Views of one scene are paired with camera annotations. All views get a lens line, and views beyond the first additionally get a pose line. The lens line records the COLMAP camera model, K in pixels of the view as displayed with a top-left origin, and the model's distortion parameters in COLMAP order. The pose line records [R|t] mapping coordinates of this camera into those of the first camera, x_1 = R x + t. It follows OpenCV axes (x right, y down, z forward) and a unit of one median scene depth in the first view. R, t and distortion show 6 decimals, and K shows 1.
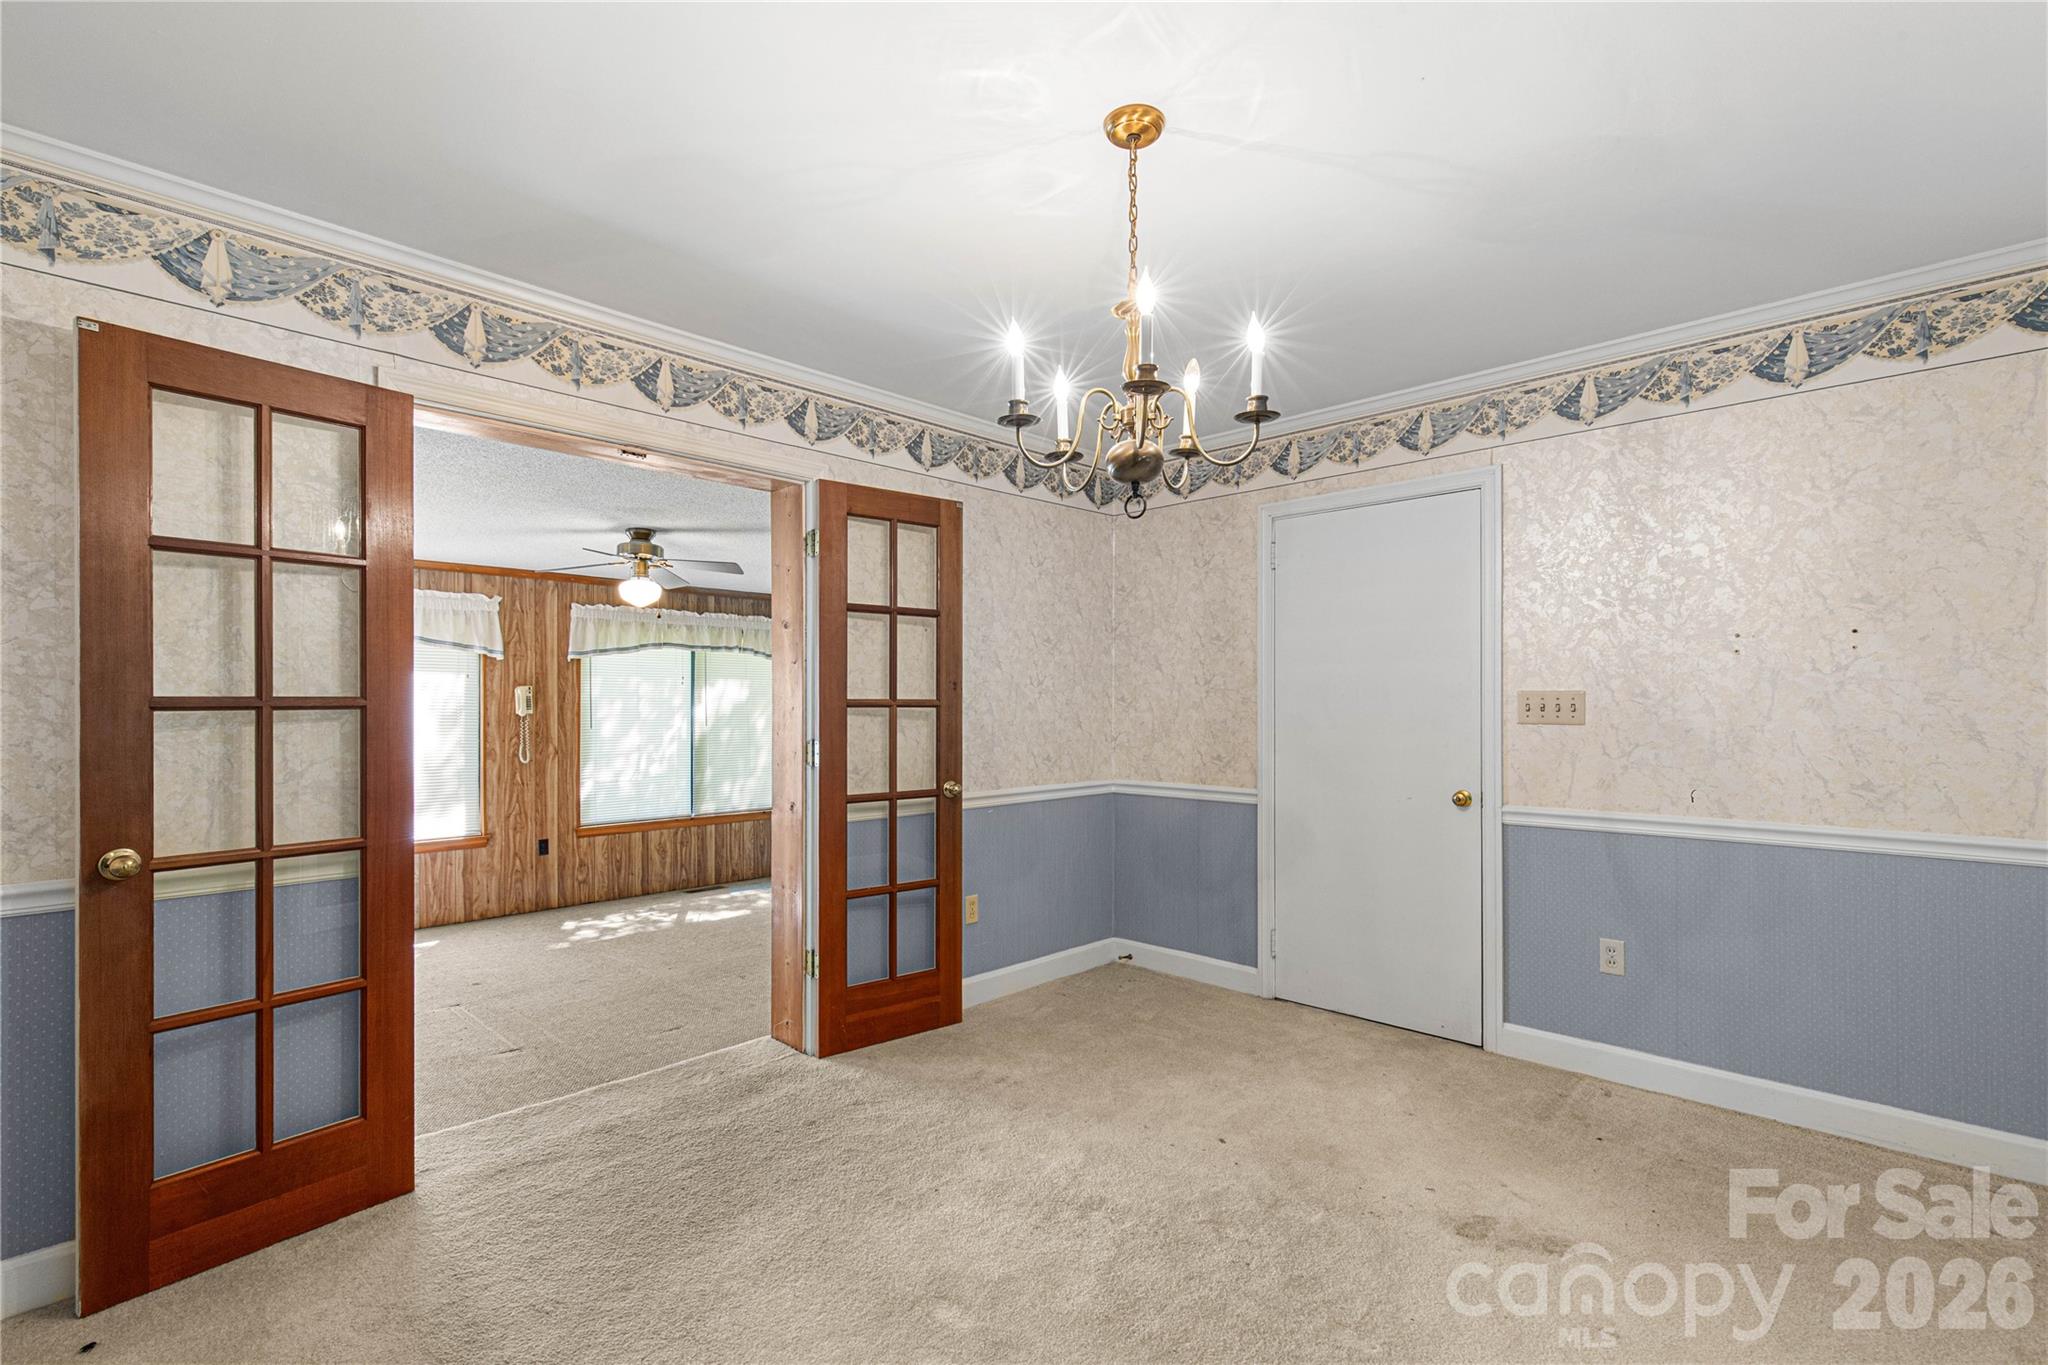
lens RADIAL K [[938.6, 0, 1036.3], [0, 938.6, 698.1], [0, 0, 1]] dist [0.003470, 0.001119]
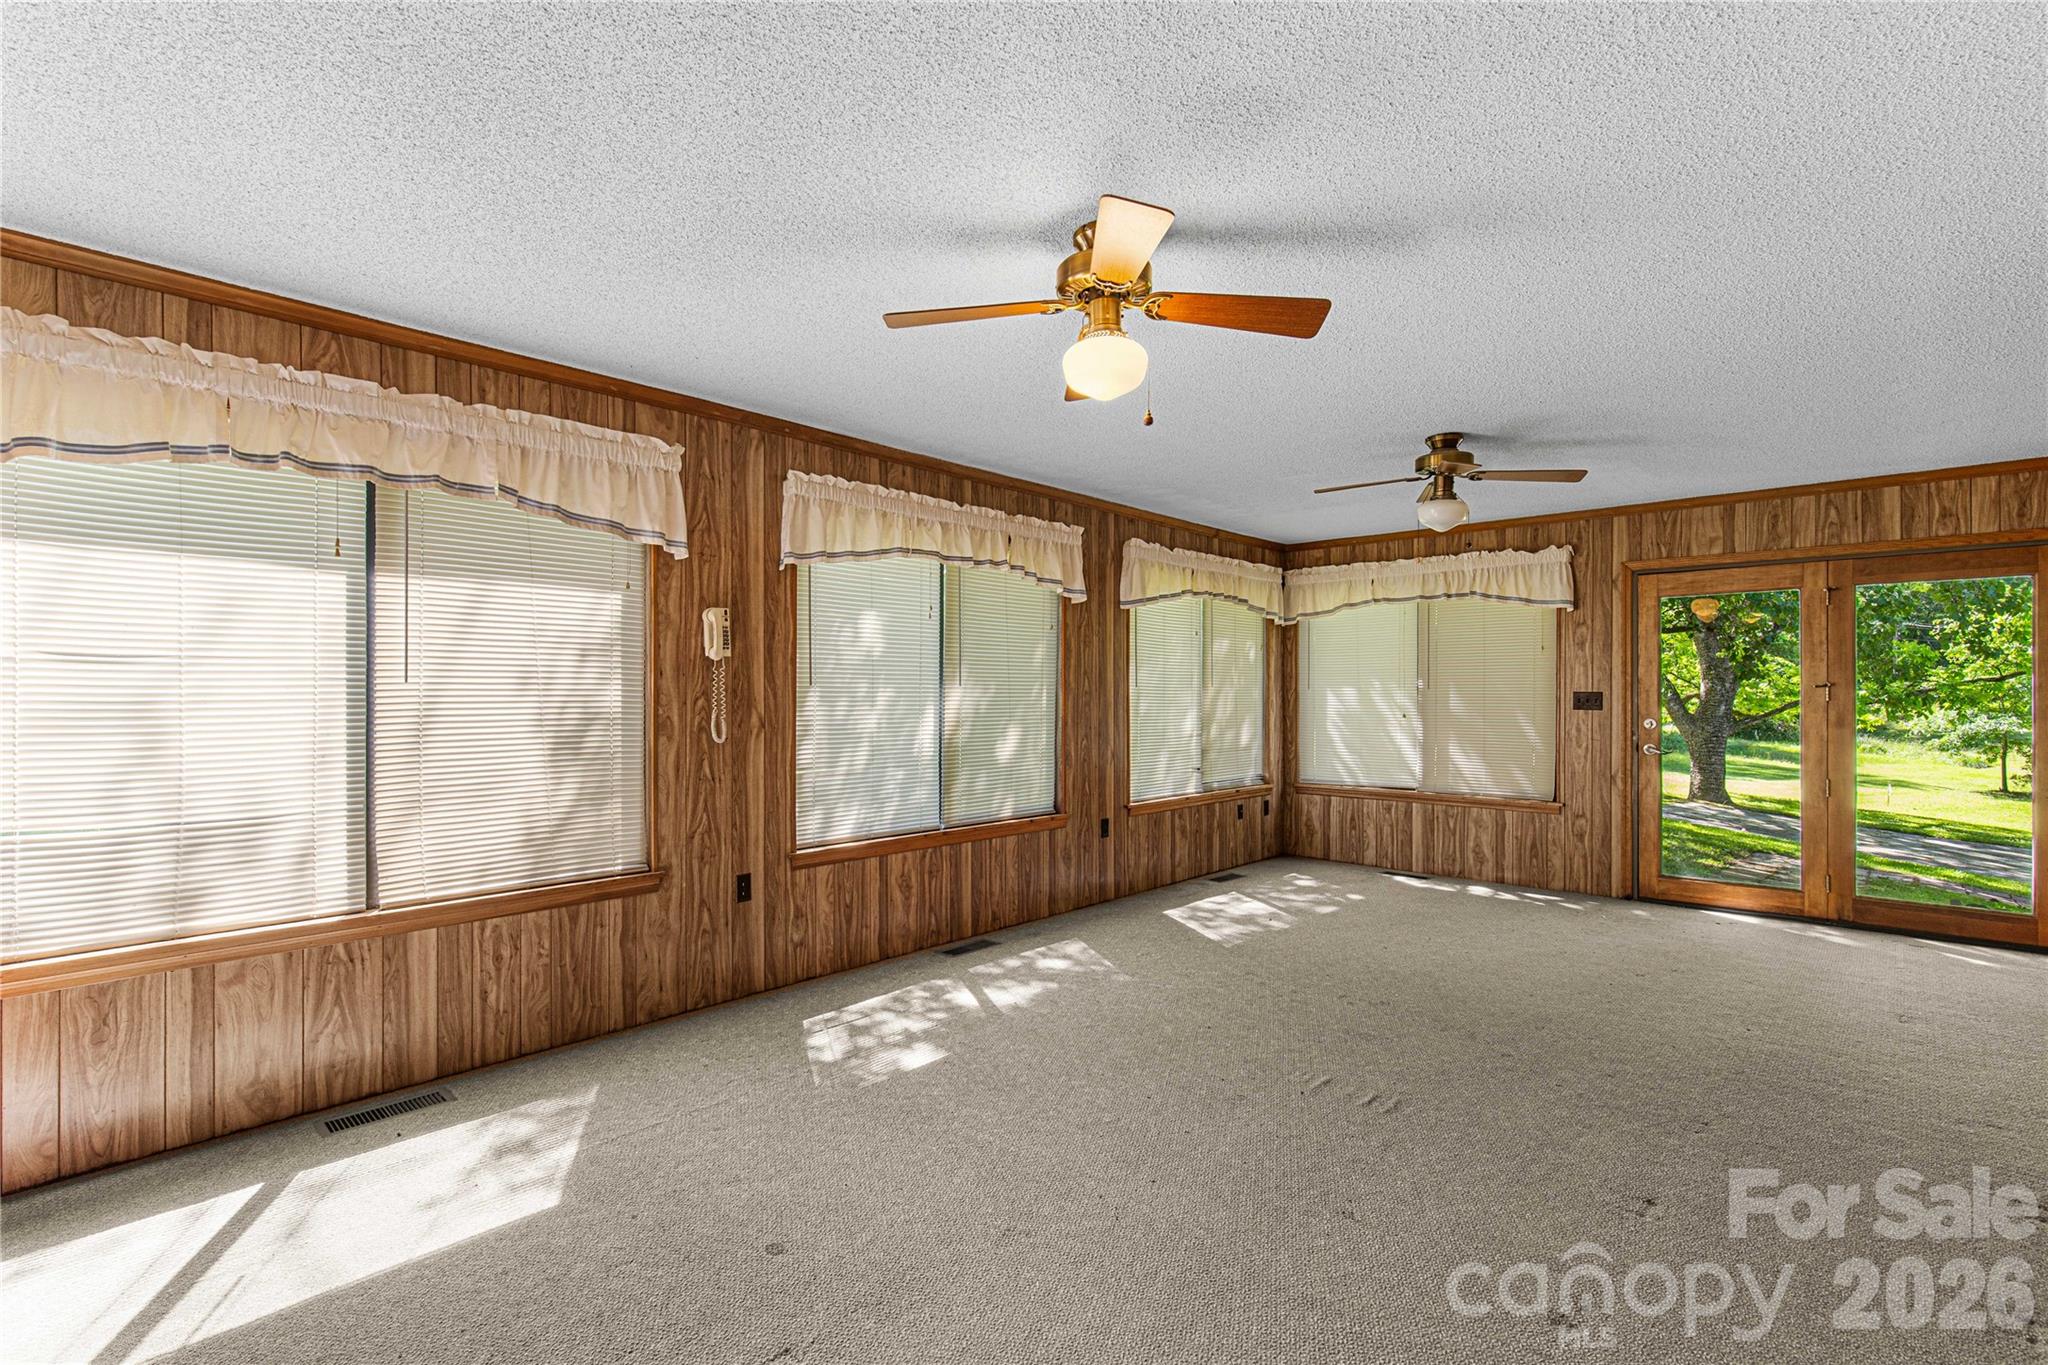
lens RADIAL K [[938.6, 0, 1020.1], [0, 938.6, 685.9], [0, 0, 1]] dist [0.003470, 0.001119]
pose [[0.999935, 0.003029, 0.010955, -0.355305], [-0.003019, 0.999995, -0.000972, 0.033628], [-0.010958, 0.000939, 0.999940, 0.413269]]
